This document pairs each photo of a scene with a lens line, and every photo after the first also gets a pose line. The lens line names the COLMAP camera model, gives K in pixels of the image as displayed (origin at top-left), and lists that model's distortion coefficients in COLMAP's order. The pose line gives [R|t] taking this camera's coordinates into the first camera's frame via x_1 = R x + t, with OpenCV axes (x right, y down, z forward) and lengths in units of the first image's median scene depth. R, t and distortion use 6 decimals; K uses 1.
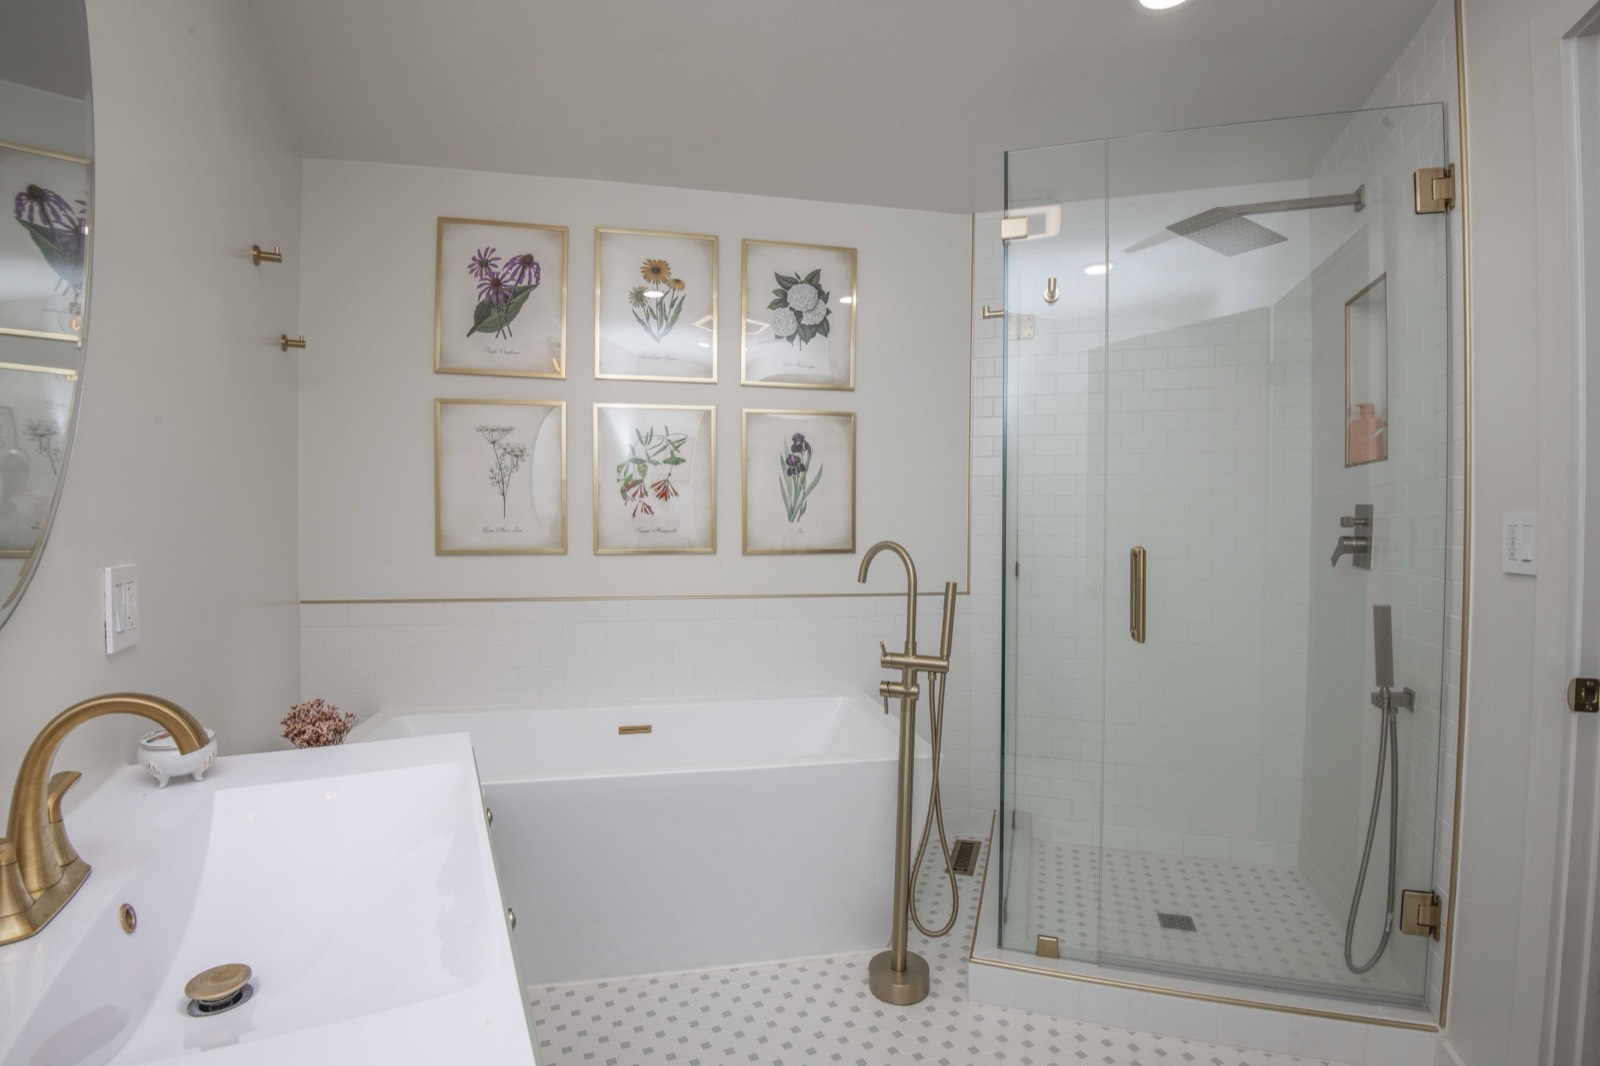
lens RADIAL K [[736.9, 0, 803.7], [0, 736.9, 531.3], [0, 0, 1]] dist [-0.002630, -0.030232]
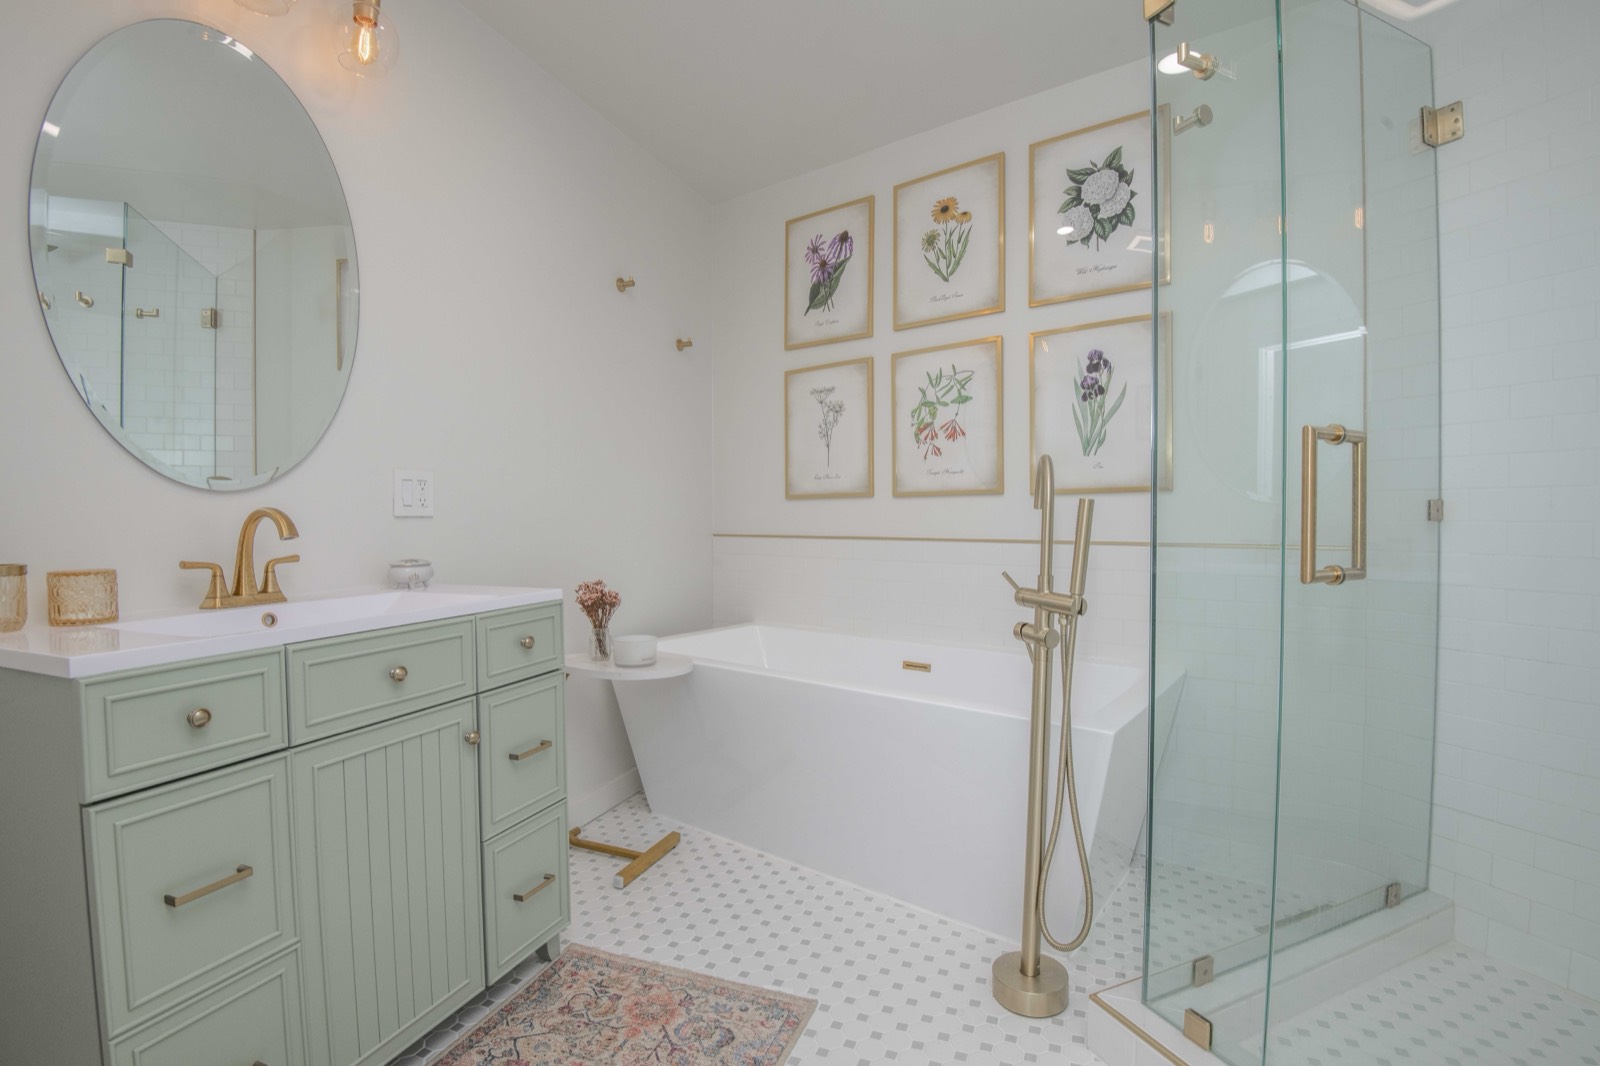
lens RADIAL K [[736.9, 0, 803.7], [0, 736.9, 531.3], [0, 0, 1]] dist [-0.002630, -0.030232]
pose [[0.660329, 0.009226, -0.750920, 0.422410], [-0.002903, 0.999948, 0.009733, 0.070028], [0.750971, -0.004248, 0.660322, 0.200765]]
